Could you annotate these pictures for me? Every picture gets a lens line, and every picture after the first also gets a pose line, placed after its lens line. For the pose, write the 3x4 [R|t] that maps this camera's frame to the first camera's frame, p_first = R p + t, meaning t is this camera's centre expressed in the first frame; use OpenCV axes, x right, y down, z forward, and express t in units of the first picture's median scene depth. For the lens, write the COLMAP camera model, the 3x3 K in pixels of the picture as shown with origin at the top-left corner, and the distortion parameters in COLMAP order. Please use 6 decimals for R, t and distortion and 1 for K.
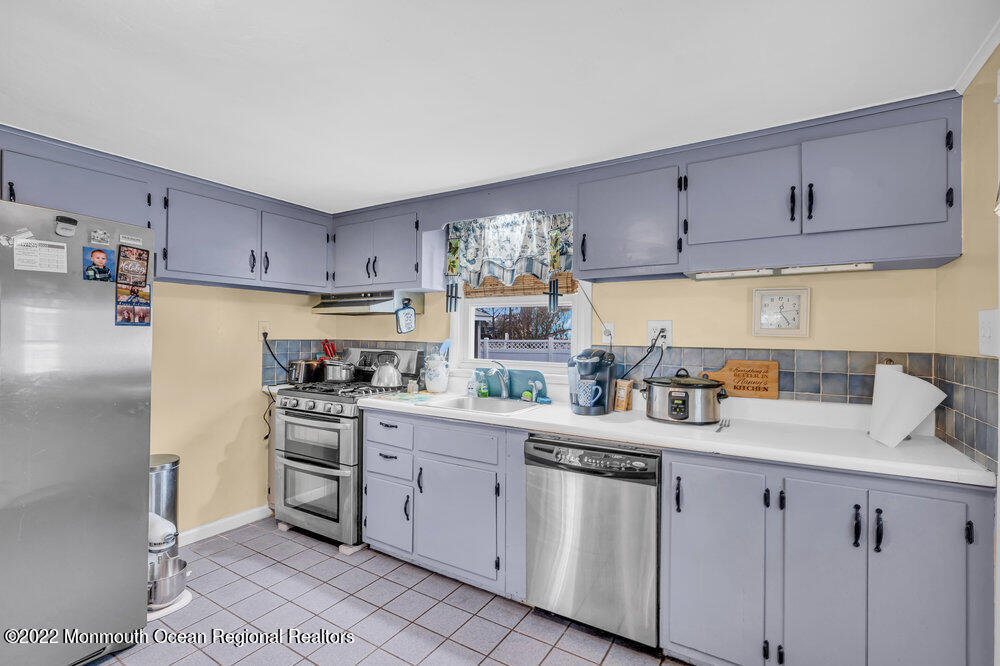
lens RADIAL K [[462.4, 0, 500.0], [0, 462.4, 333.0], [0, 0, 1]] dist [-0.002652, 0.000149]
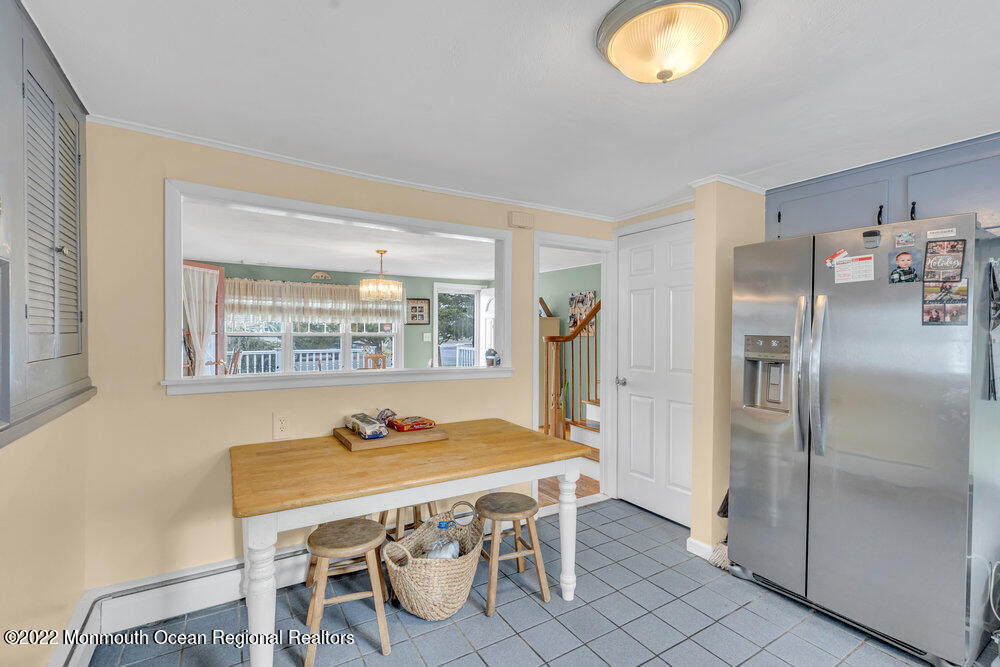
lens RADIAL K [[452.1, 0, 500.0], [0, 452.1, 333.5], [0, 0, 1]] dist [-0.000839, 0.000112]
pose [[-0.446947, -0.003914, -0.894552, 0.369348], [-0.006794, 0.999976, -0.000980, 0.006830], [0.894535, 0.005640, -0.446963, 0.545663]]
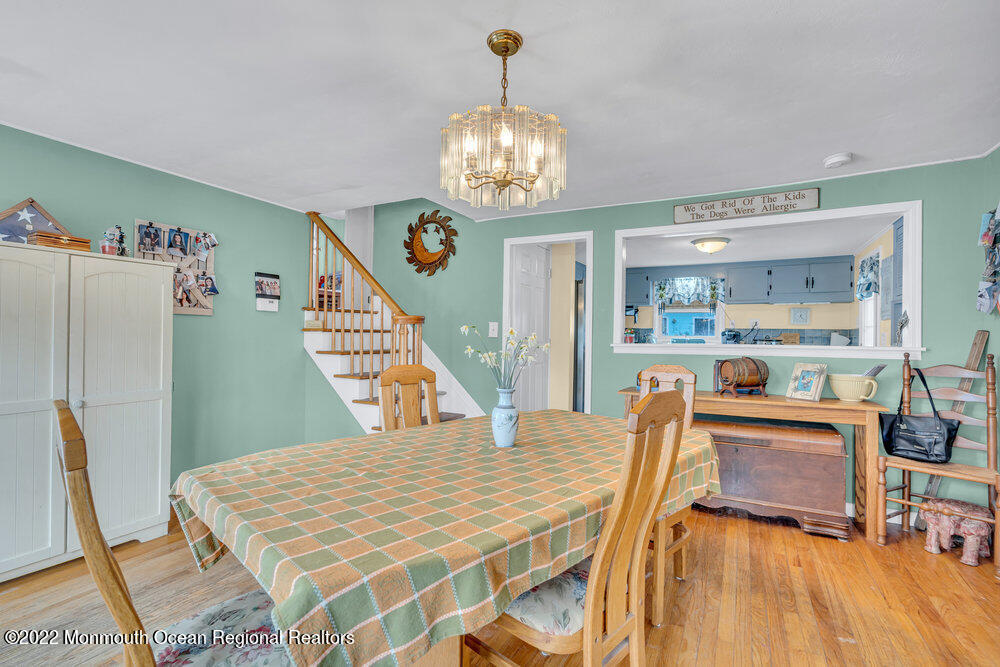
lens RADIAL K [[457.3, 0, 500.0], [0, 457.3, 333.5], [0, 0, 1]] dist [-0.002390, -0.000063]
pose [[0.997907, 0.004363, 0.064520, -1.525296], [-0.004276, 0.999990, -0.001497, 0.079324], [-0.064525, 0.001218, 0.997915, -1.822618]]
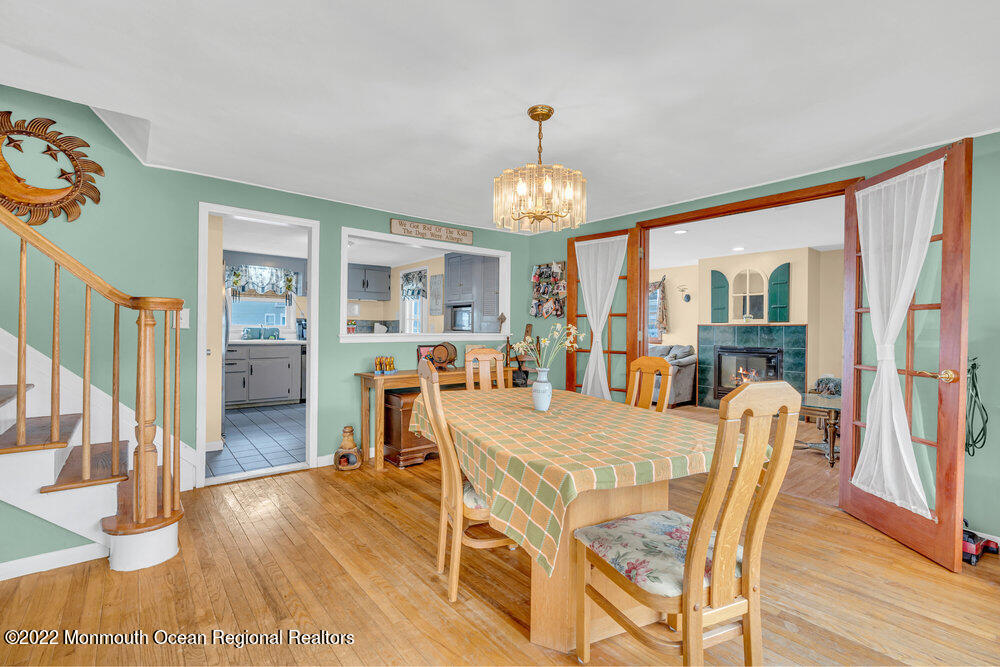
lens RADIAL K [[453.8, 0, 500.0], [0, 453.8, 333.5], [0, 0, 1]] dist [-0.002327, 0.000085]
pose [[0.324694, -0.012499, 0.945737, -2.490646], [-0.010805, 0.999798, 0.016924, 0.072745], [-0.945757, -0.015714, 0.324493, -1.307582]]
